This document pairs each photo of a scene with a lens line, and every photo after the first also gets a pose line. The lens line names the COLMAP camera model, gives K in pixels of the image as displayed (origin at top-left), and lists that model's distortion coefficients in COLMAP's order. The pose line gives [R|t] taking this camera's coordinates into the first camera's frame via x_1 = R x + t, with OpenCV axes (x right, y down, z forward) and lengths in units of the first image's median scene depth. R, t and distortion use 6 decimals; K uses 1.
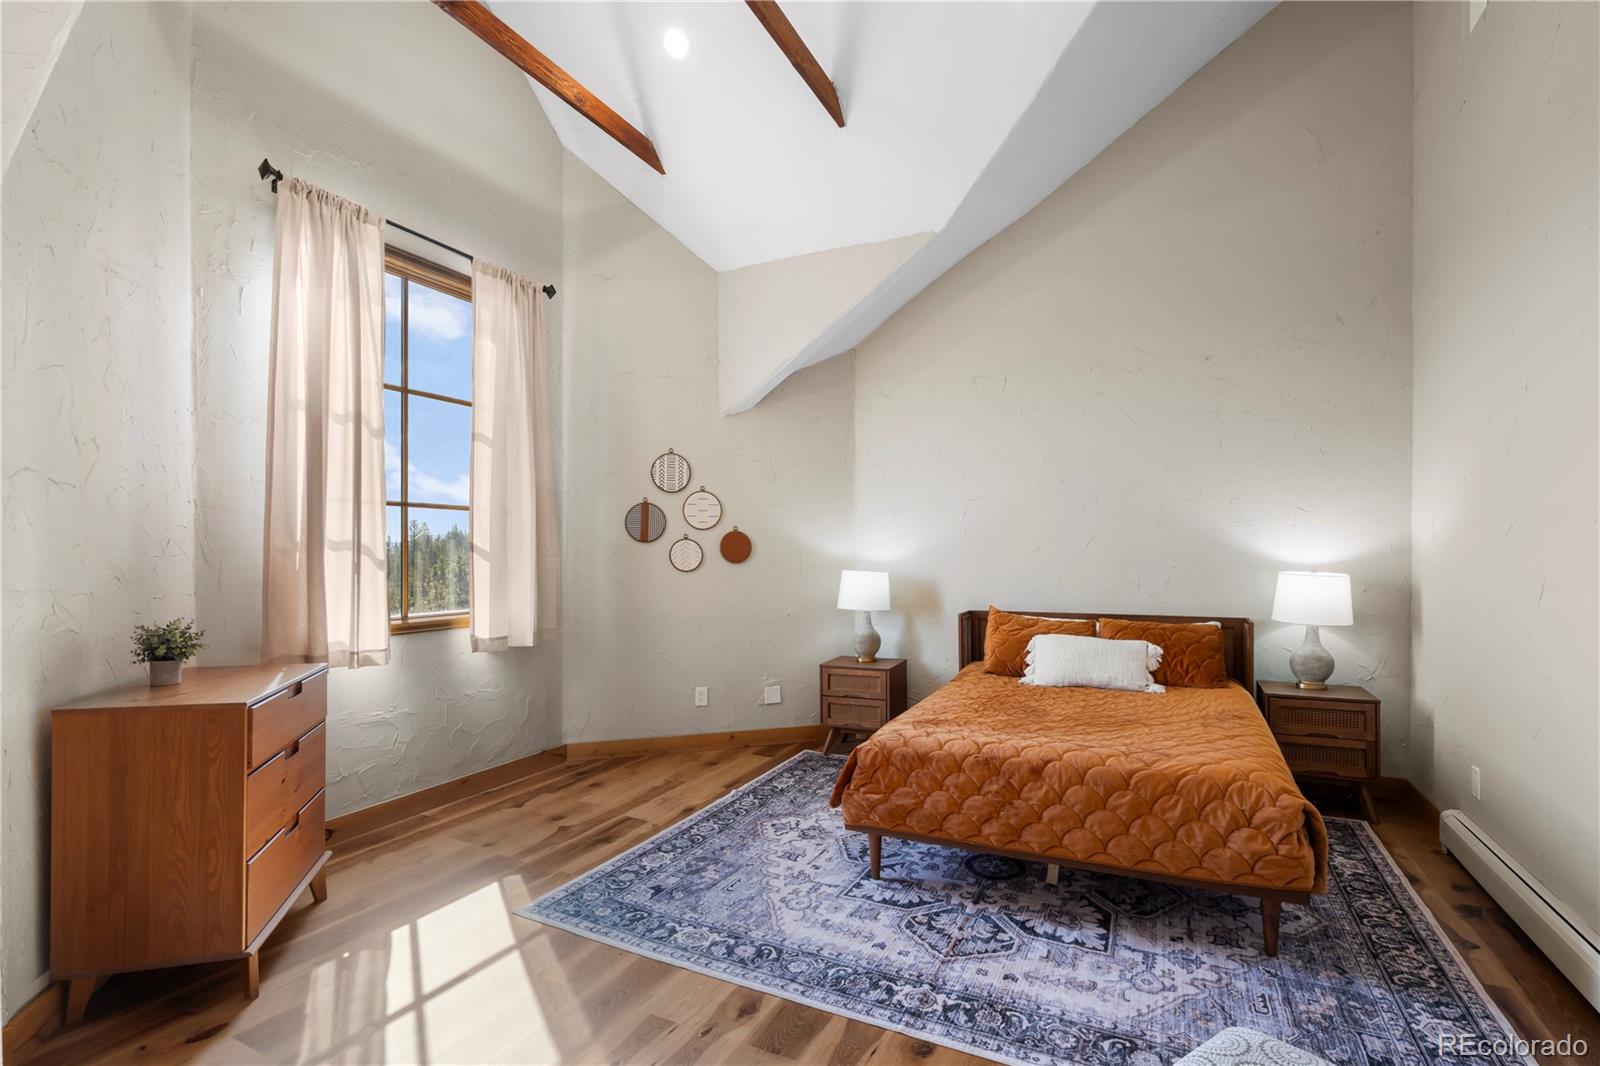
lens RADIAL K [[728.0, 0, 798.8], [0, 728.0, 535.6], [0, 0, 1]] dist [-0.003713, -0.000246]
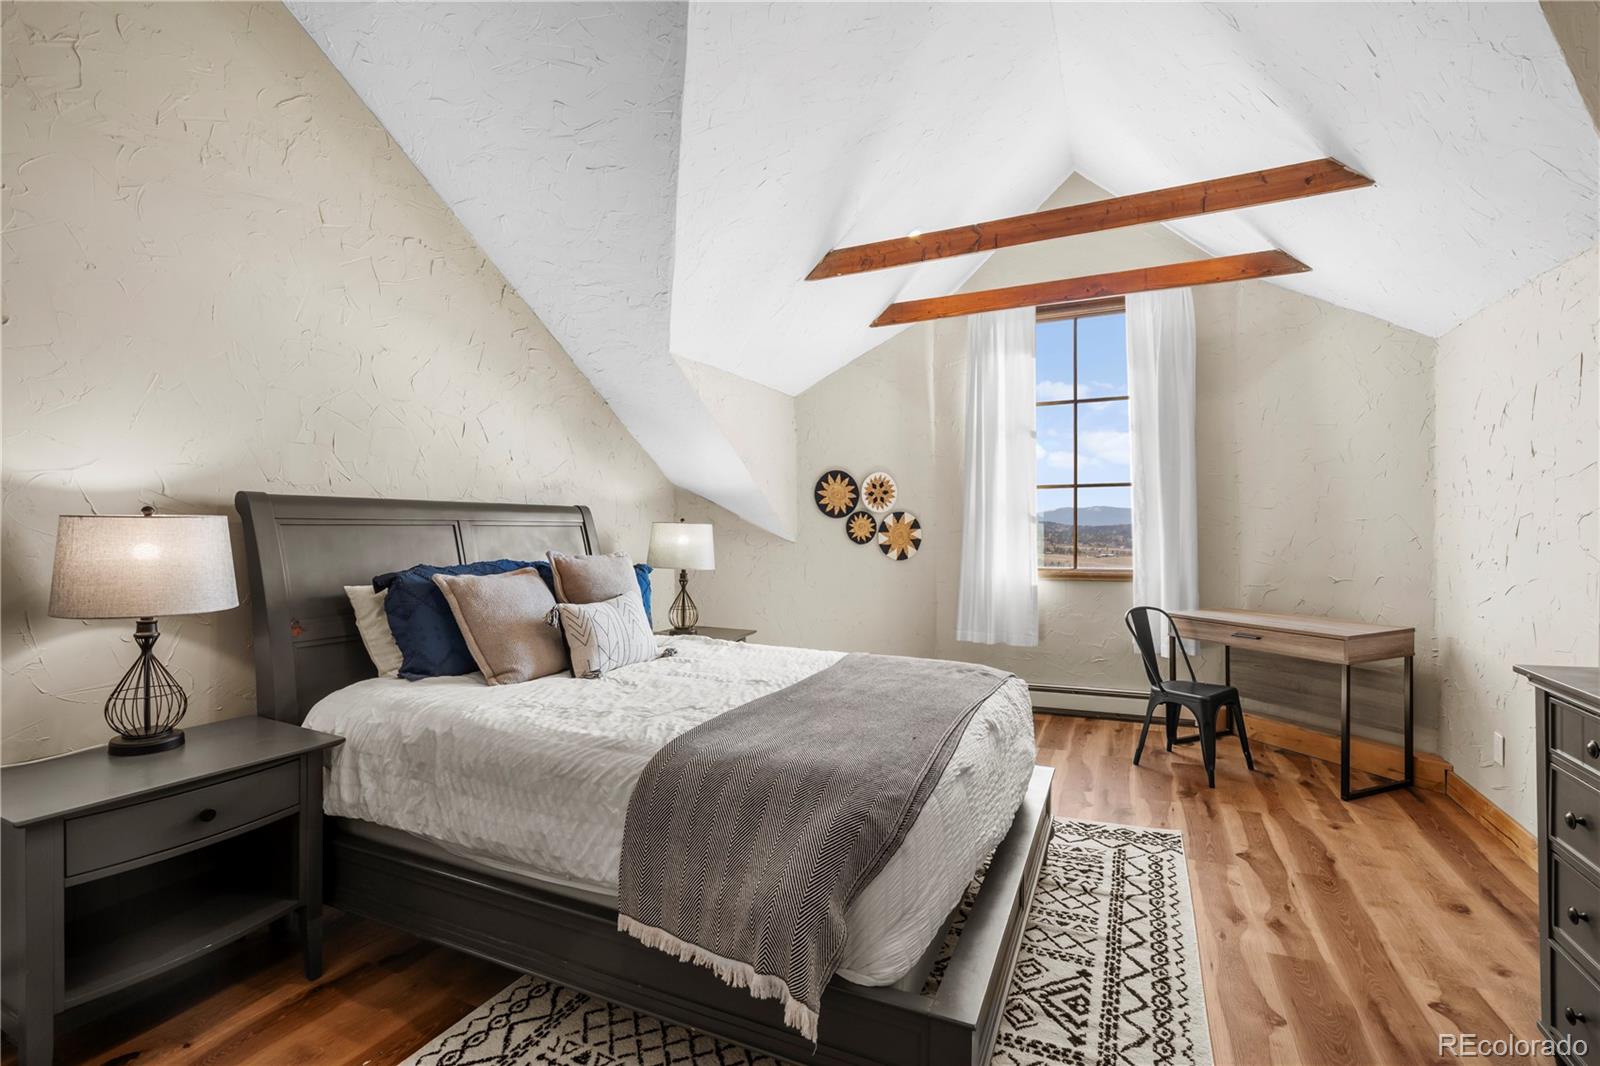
lens RADIAL K [[728.0, 0, 798.8], [0, 728.0, 535.6], [0, 0, 1]] dist [-0.003713, -0.000246]
pose [[0.021510, 0.008139, -0.999735, 0.803275], [0.017773, 0.999806, 0.008522, 0.029279], [0.999611, -0.017951, 0.021361, 0.451245]]
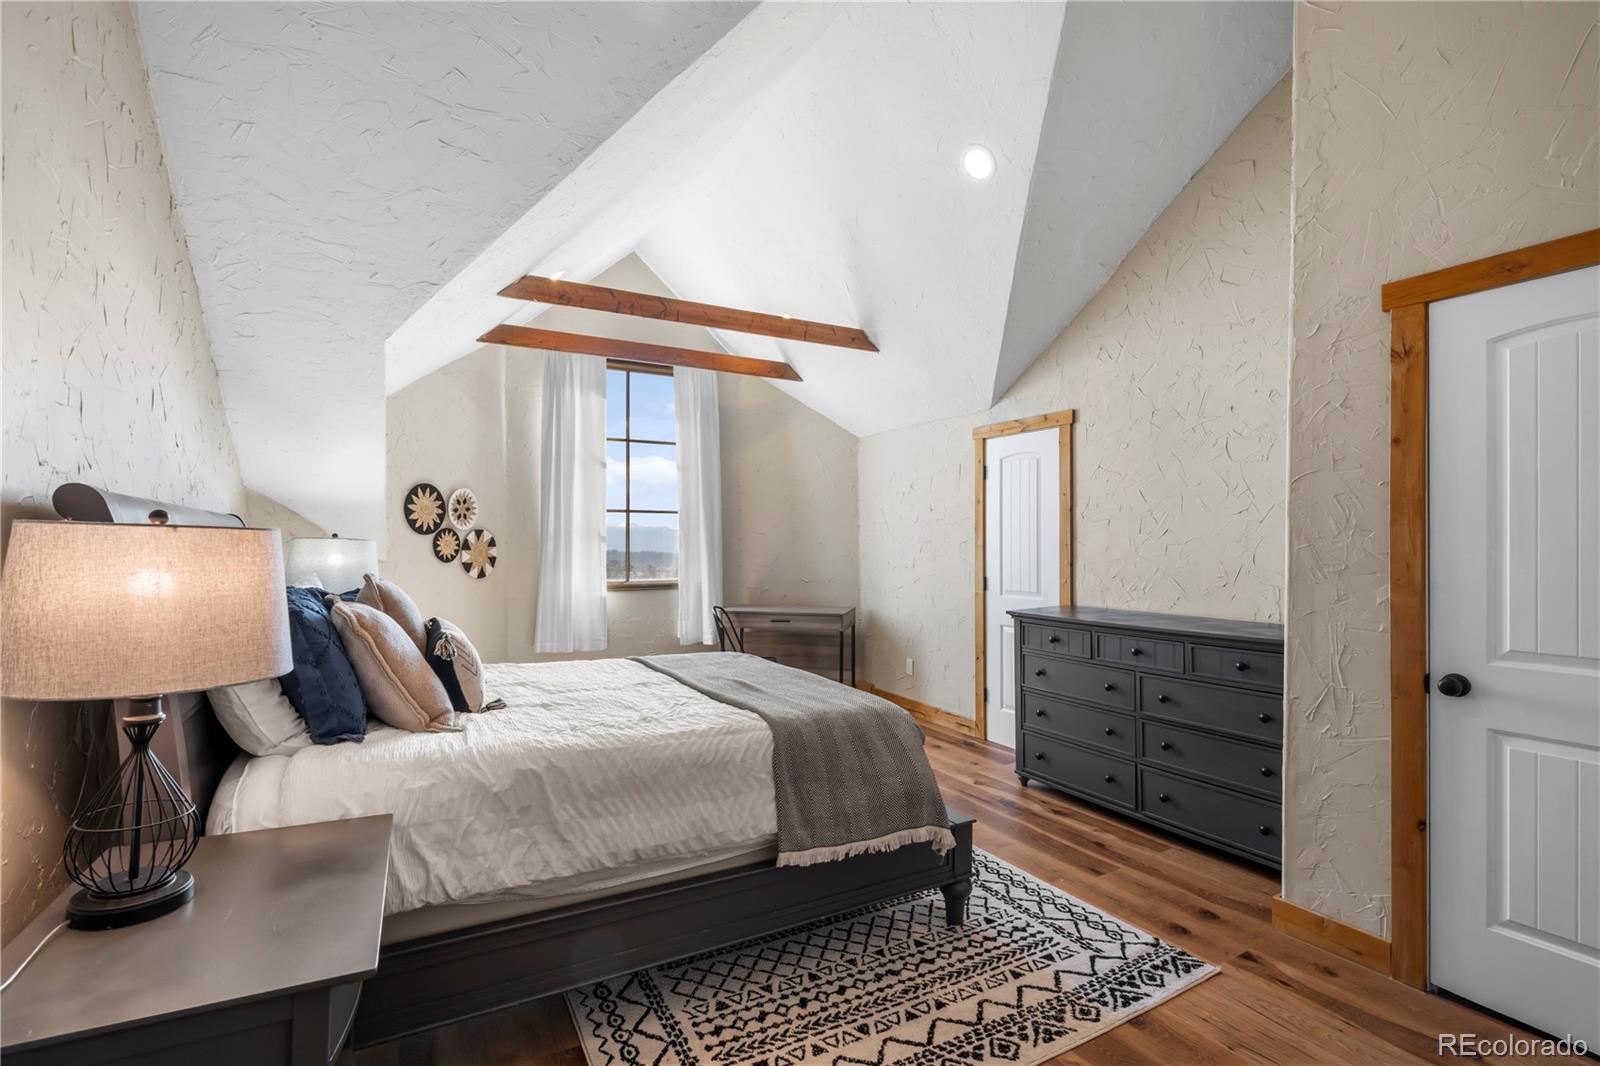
lens RADIAL K [[728.0, 0, 798.8], [0, 728.0, 535.6], [0, 0, 1]] dist [-0.003713, -0.000246]
pose [[0.822431, -0.006863, -0.568823, 0.689275], [0.006411, 0.999976, -0.002795, 0.018413], [0.568828, -0.001348, 0.822455, -0.115362]]
